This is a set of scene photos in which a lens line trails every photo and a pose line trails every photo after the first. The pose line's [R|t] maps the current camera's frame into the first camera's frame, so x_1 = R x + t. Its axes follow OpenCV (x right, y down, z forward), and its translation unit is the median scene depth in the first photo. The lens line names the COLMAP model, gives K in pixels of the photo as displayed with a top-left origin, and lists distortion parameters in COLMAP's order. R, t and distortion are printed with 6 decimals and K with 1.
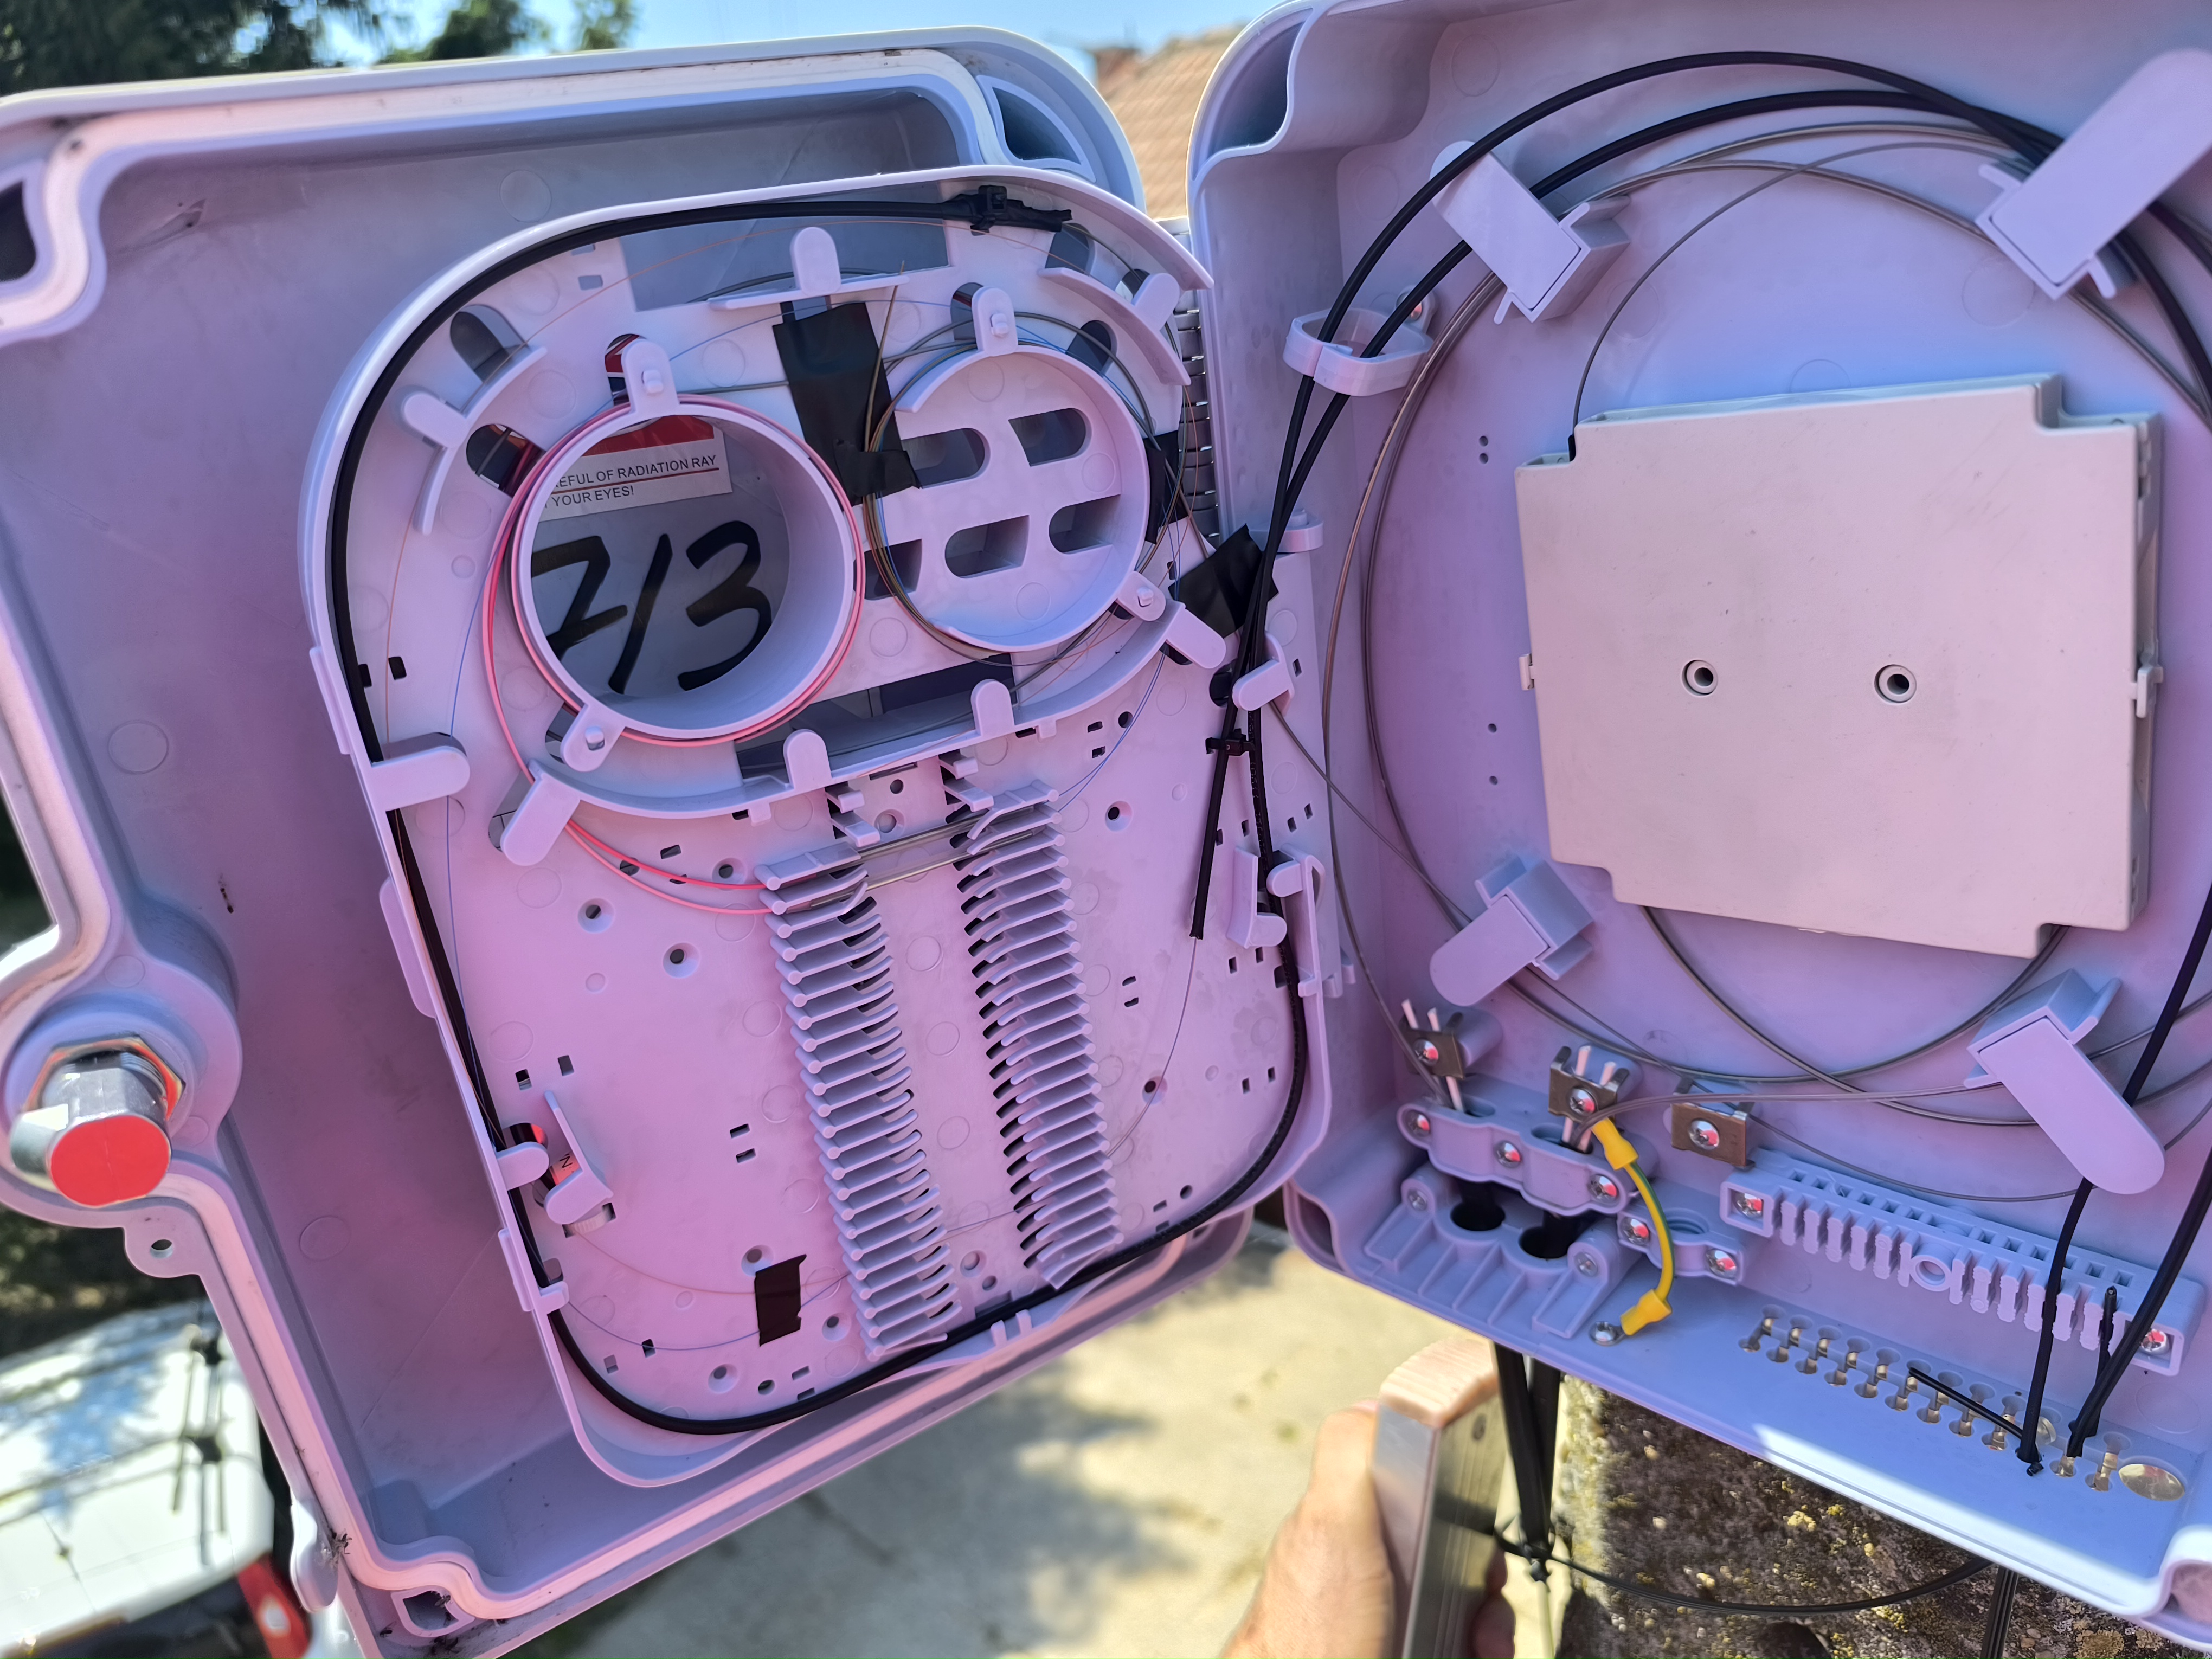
lens RADIAL K [[1508.8, 0, 1134.5], [0, 1508.8, 783.4], [0, 0, 1]] dist [-0.004876, -0.025810]
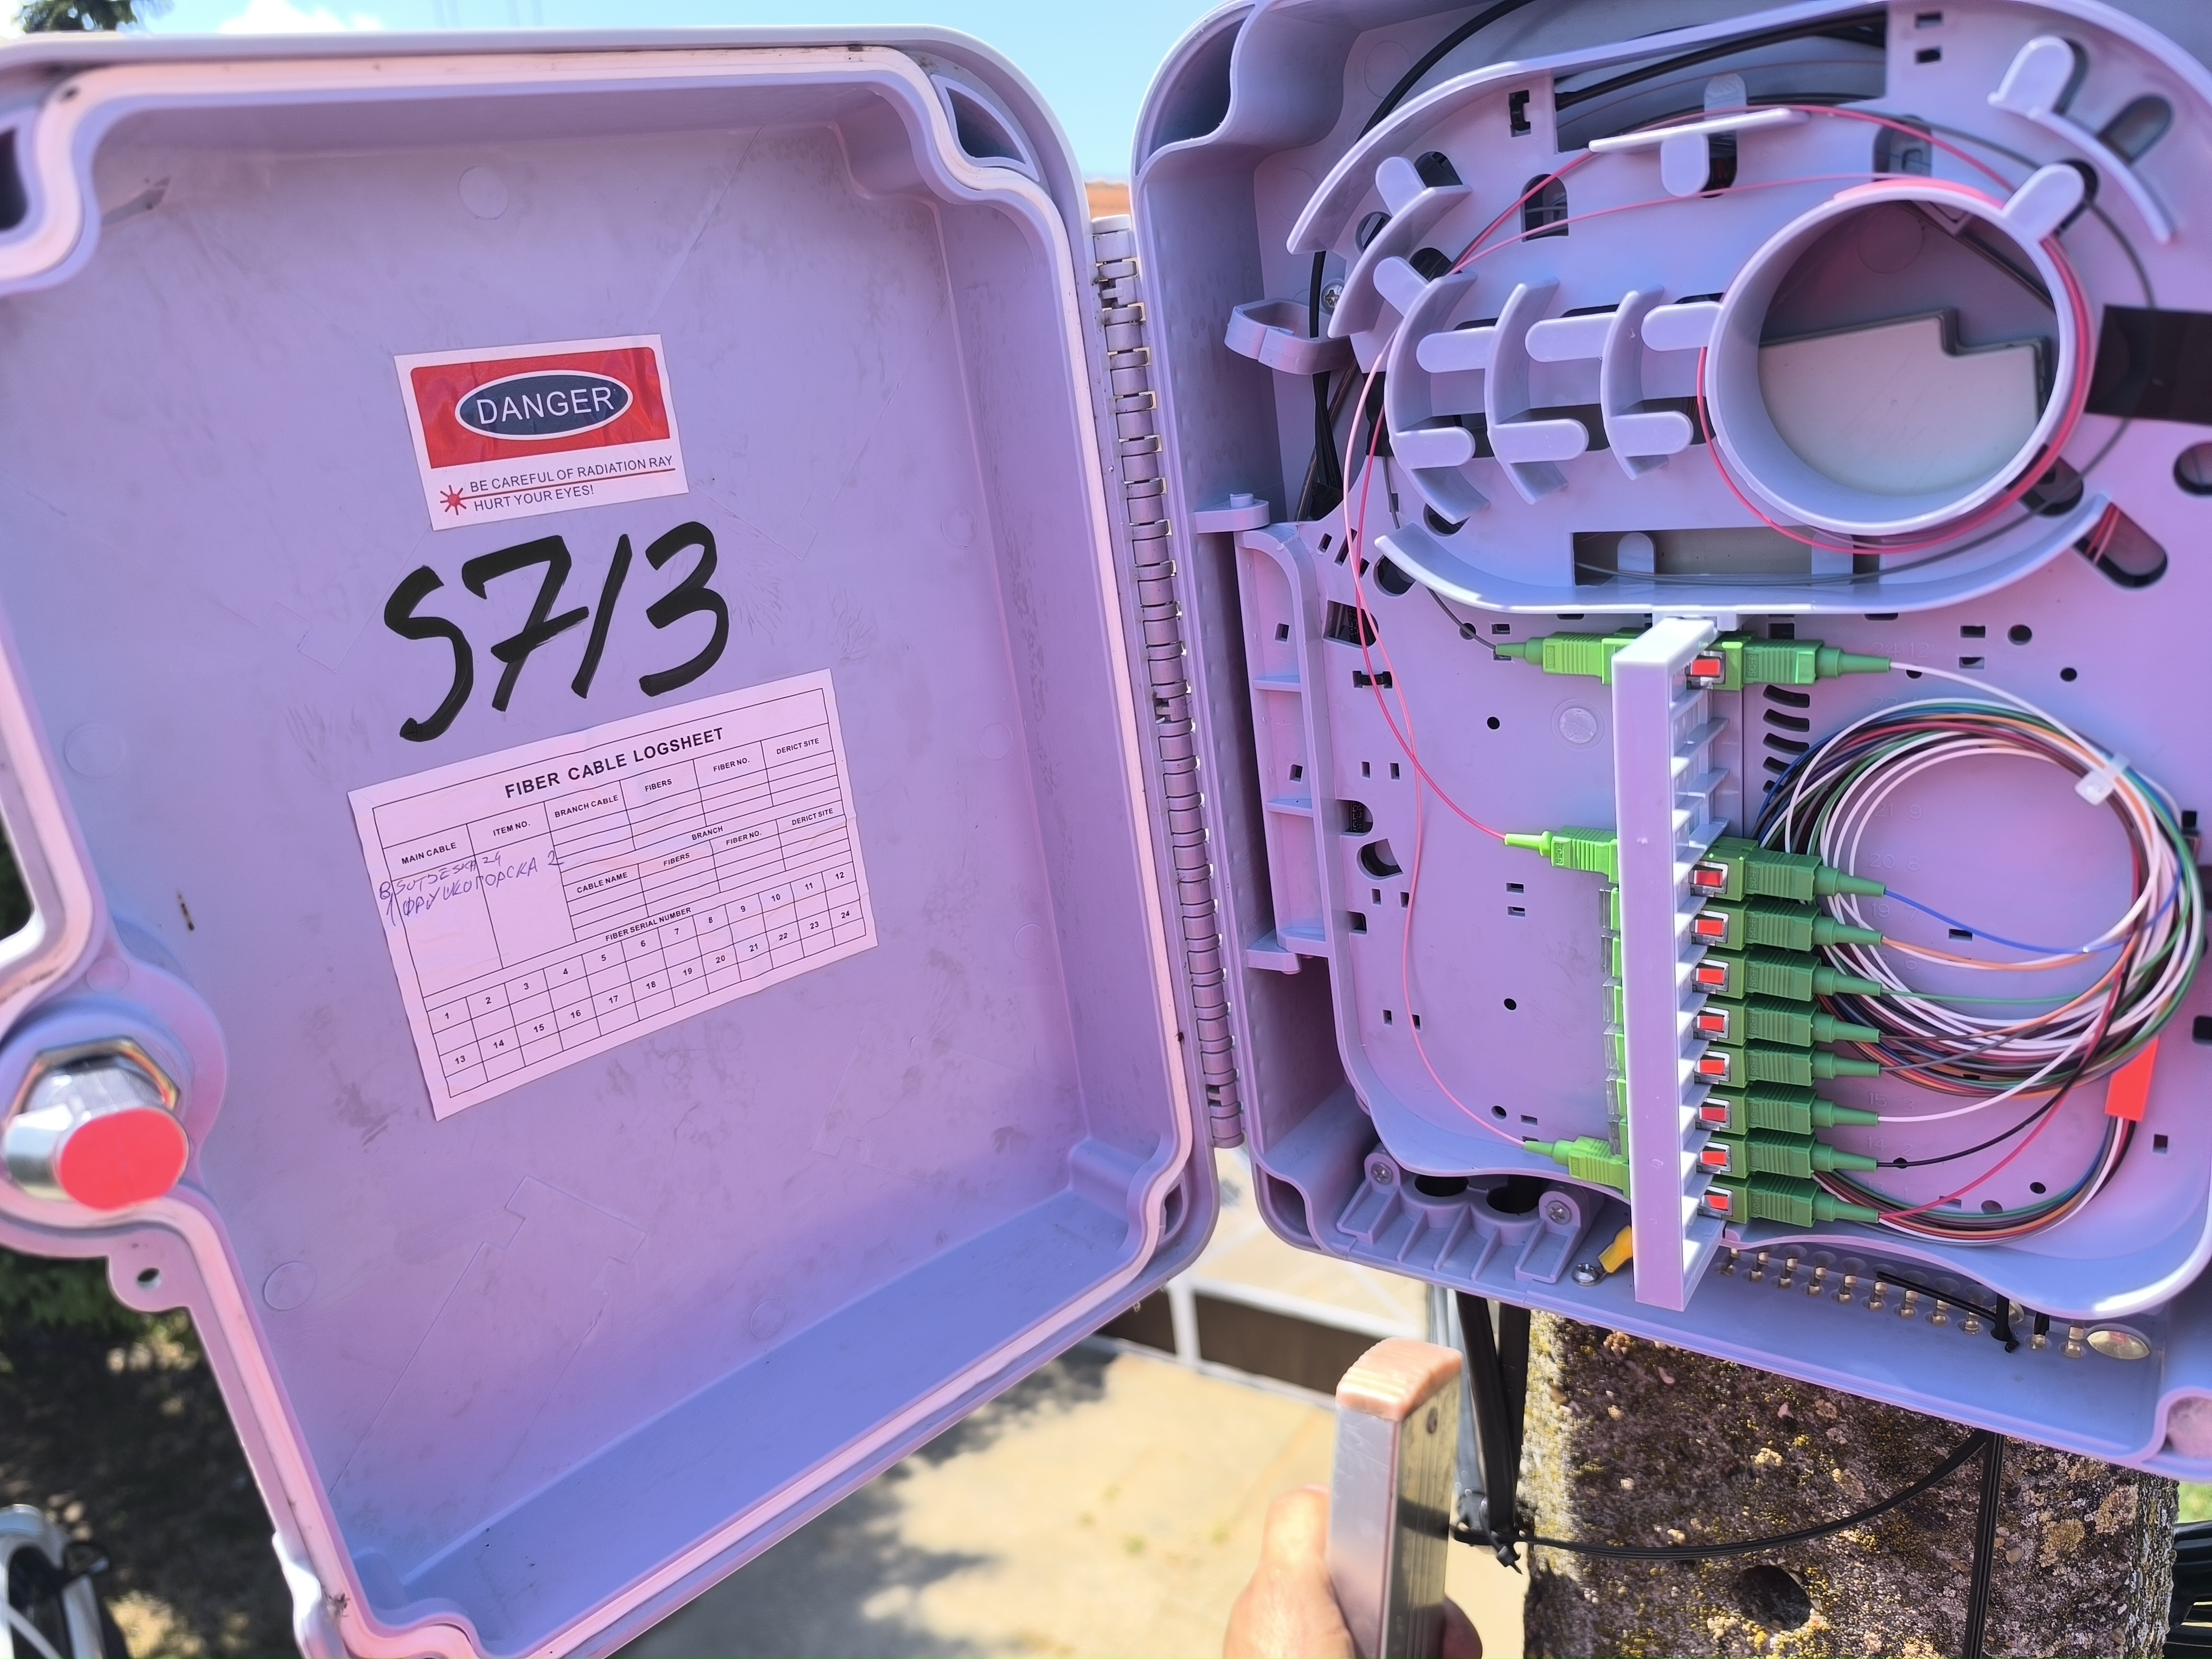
lens RADIAL K [[1492.4, 0, 1105.7], [0, 1492.4, 791.2], [0, 0, 1]] dist [0.005522, -0.033006]
pose [[0.991366, -0.059221, 0.116985, -0.103557], [0.067230, 0.995569, -0.065748, 0.074829], [-0.112573, 0.073045, 0.990955, 0.002562]]
